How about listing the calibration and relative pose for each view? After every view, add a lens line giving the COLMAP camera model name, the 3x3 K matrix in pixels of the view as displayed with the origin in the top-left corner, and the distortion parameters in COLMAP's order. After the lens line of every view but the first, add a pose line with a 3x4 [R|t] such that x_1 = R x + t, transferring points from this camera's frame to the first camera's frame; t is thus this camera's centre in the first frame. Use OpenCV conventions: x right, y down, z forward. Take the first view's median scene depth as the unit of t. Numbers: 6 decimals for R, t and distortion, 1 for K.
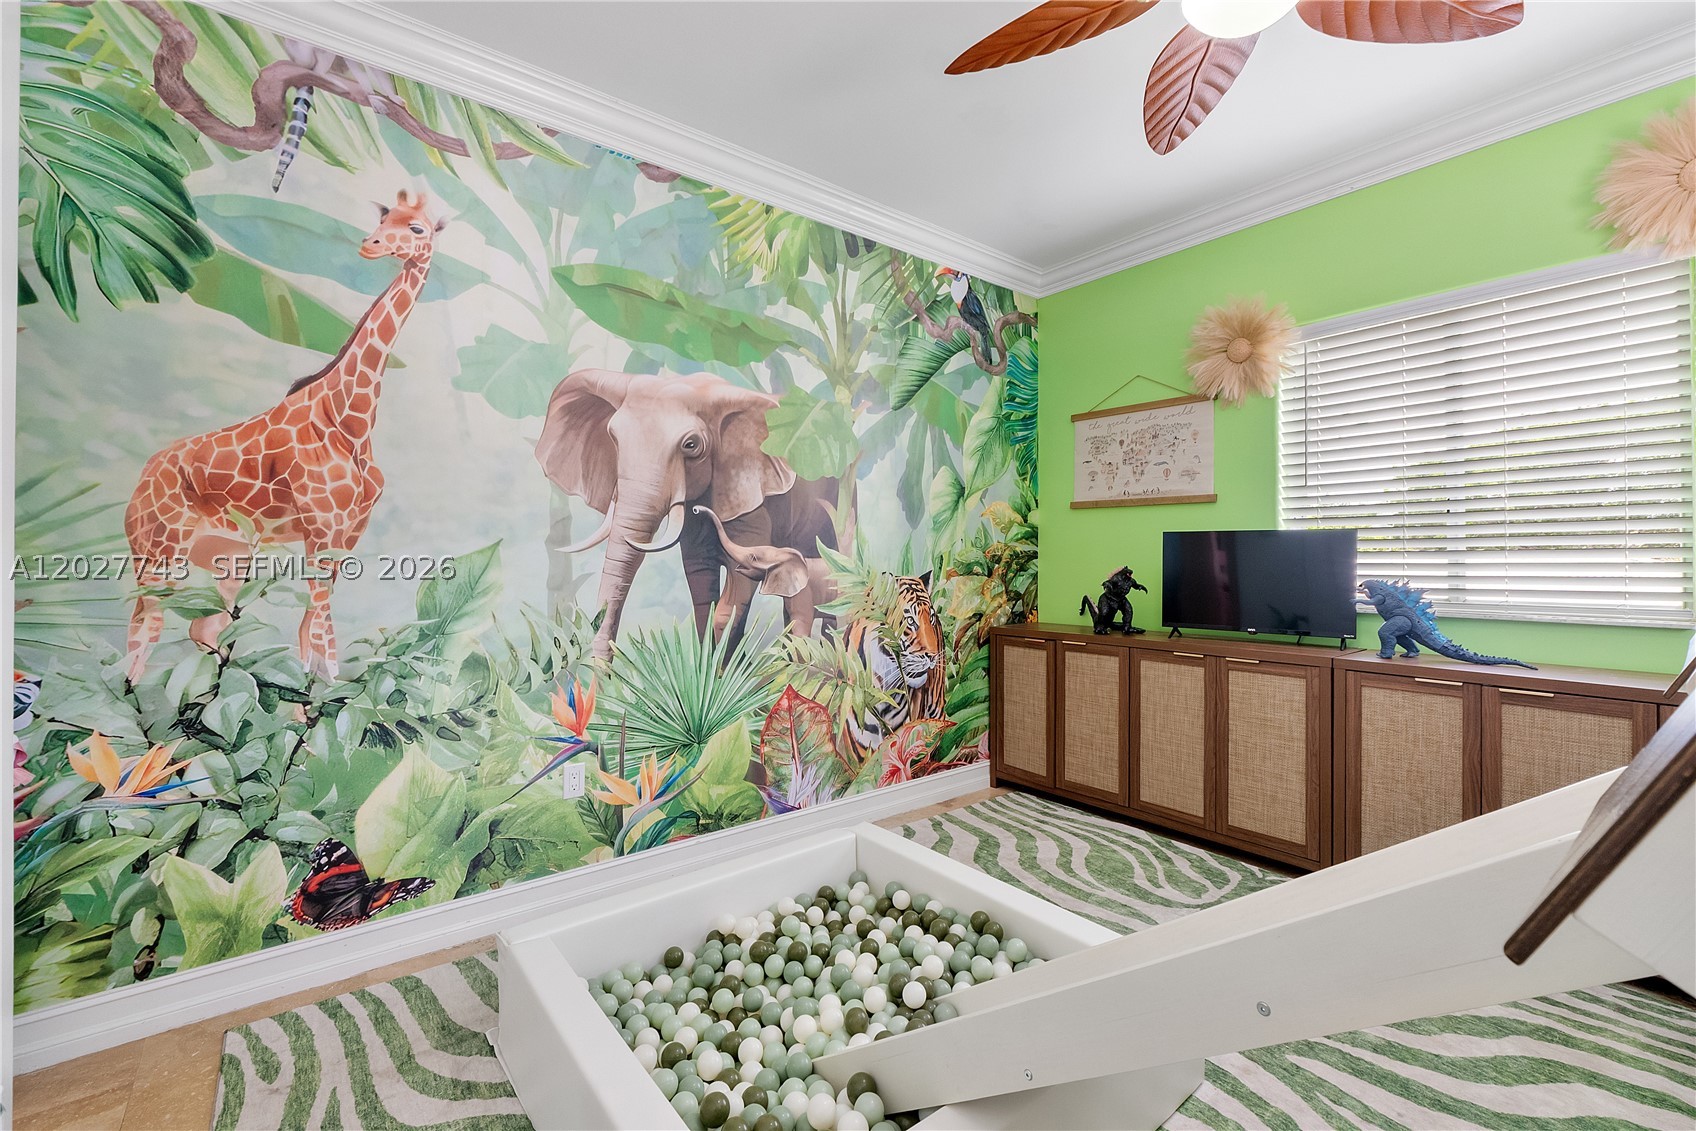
lens RADIAL K [[727.7, 0, 842.5], [0, 727.7, 554.7], [0, 0, 1]] dist [-0.003303, -0.000299]
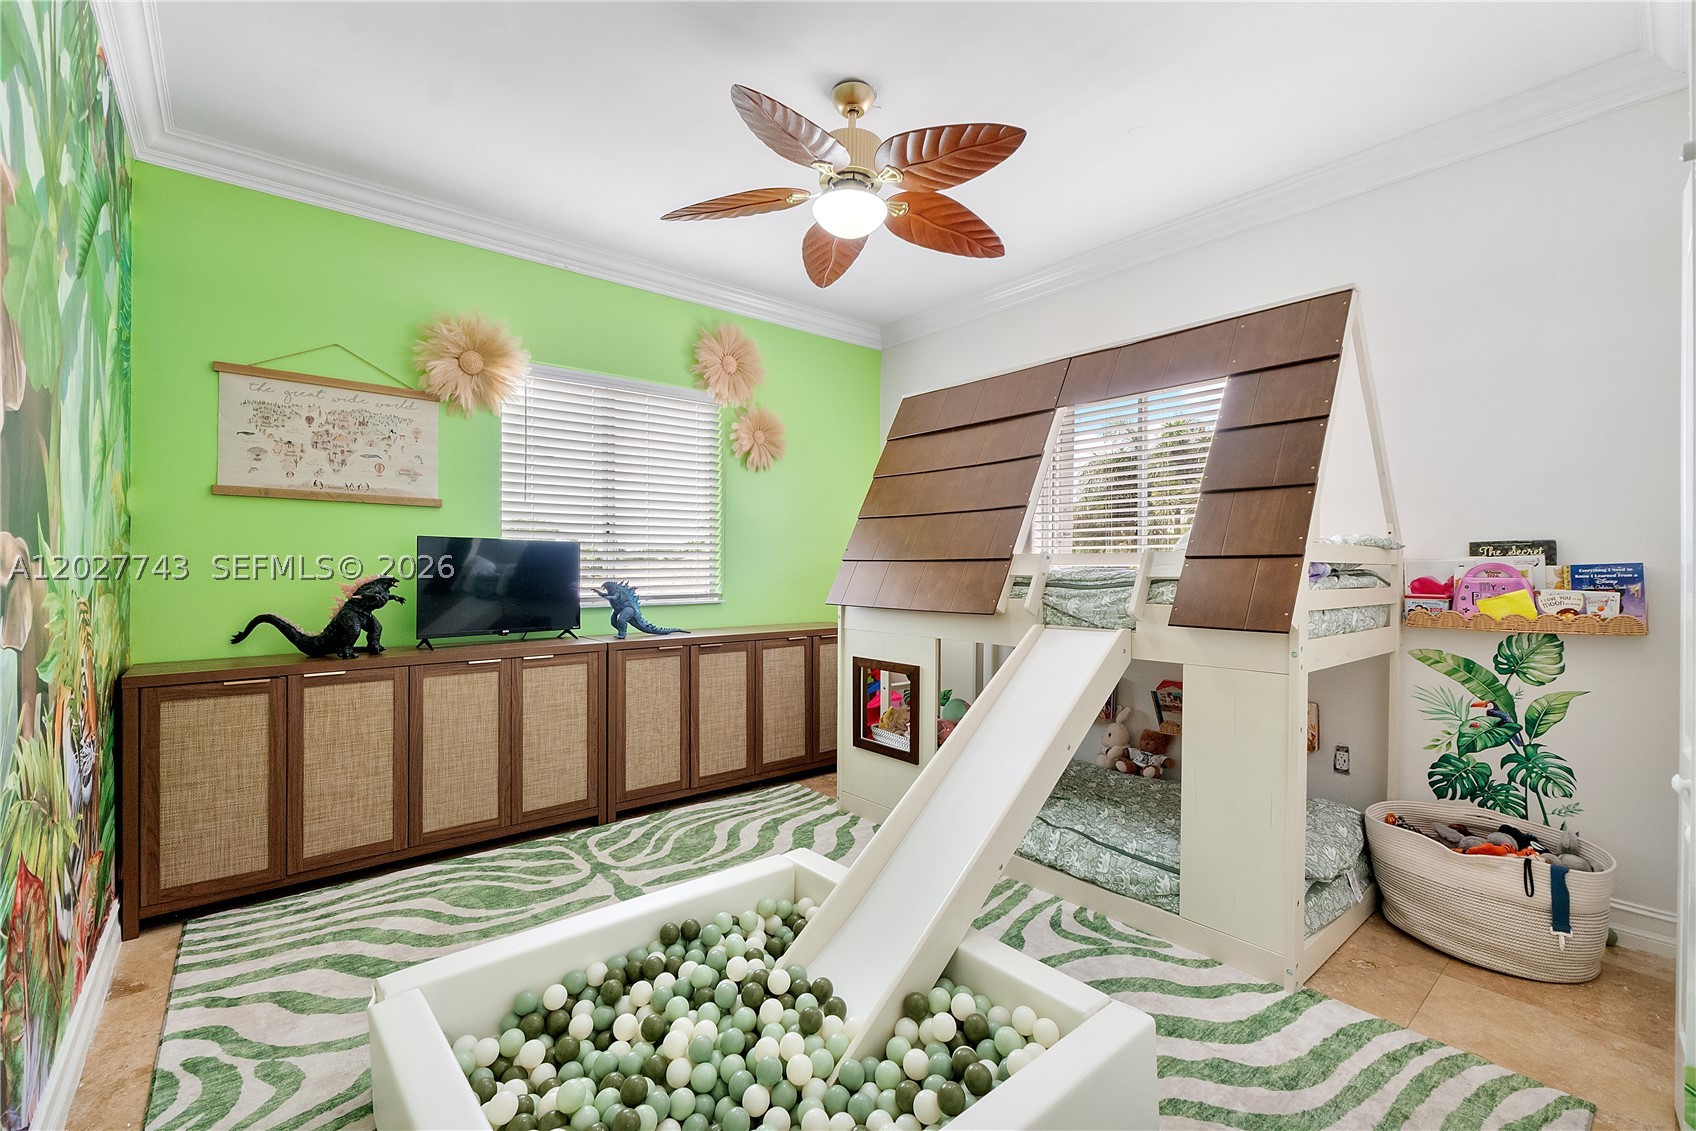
lens RADIAL K [[727.7, 0, 842.5], [0, 727.7, 573.0], [0, 0, 1]] dist [-0.003303, -0.000299]
pose [[-0.035175, -0.010686, 0.999324, -0.515801], [-0.006317, 0.999925, 0.010470, 0.002520], [-0.999361, -0.005945, -0.035240, 0.523753]]
